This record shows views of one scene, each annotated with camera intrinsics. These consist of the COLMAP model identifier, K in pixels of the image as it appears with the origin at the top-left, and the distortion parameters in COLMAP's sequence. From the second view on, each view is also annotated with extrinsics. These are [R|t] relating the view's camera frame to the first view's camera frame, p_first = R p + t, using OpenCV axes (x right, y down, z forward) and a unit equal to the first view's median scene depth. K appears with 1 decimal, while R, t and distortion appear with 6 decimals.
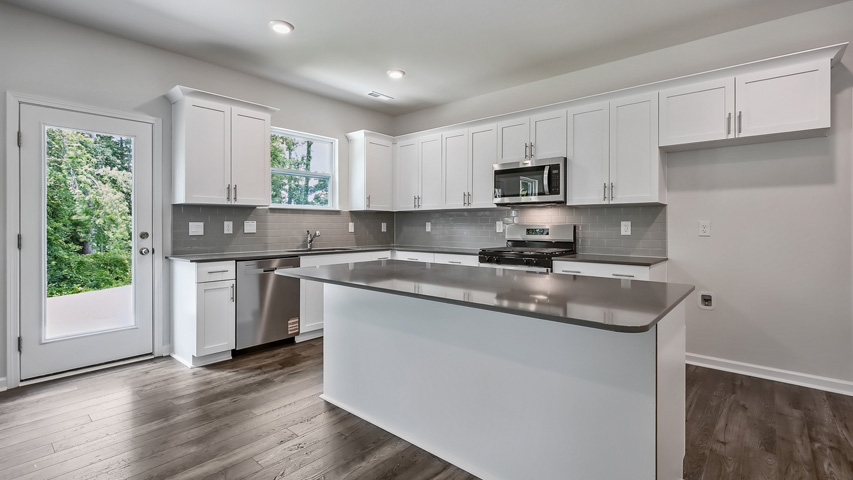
lens RADIAL K [[360.4, 0, 425.9], [0, 360.4, 231.6], [0, 0, 1]] dist [-0.001969, -0.000003]
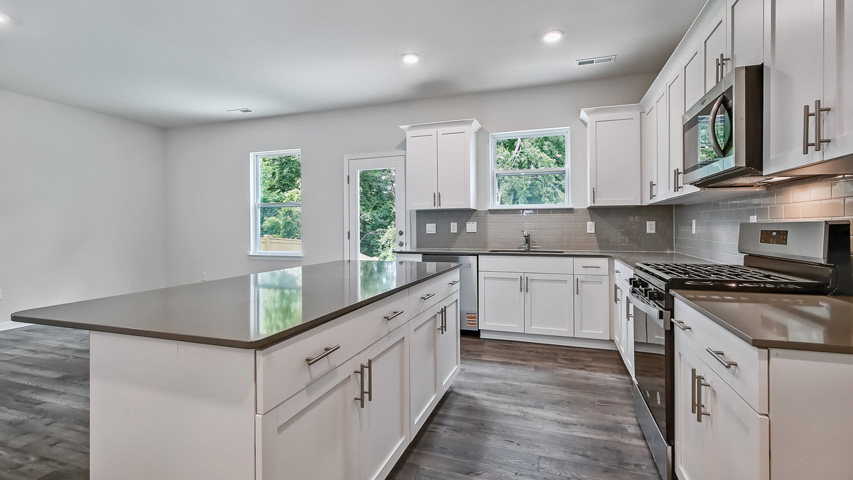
lens RADIAL K [[394.2, 0, 424.7], [0, 394.2, 234.5], [0, 0, 1]] dist [-0.003191, -0.001396]
pose [[0.411017, 0.020706, -0.911393, 0.585889], [-0.006418, 0.999783, 0.019820, -0.013792], [0.911605, -0.002297, 0.411060, 0.360498]]
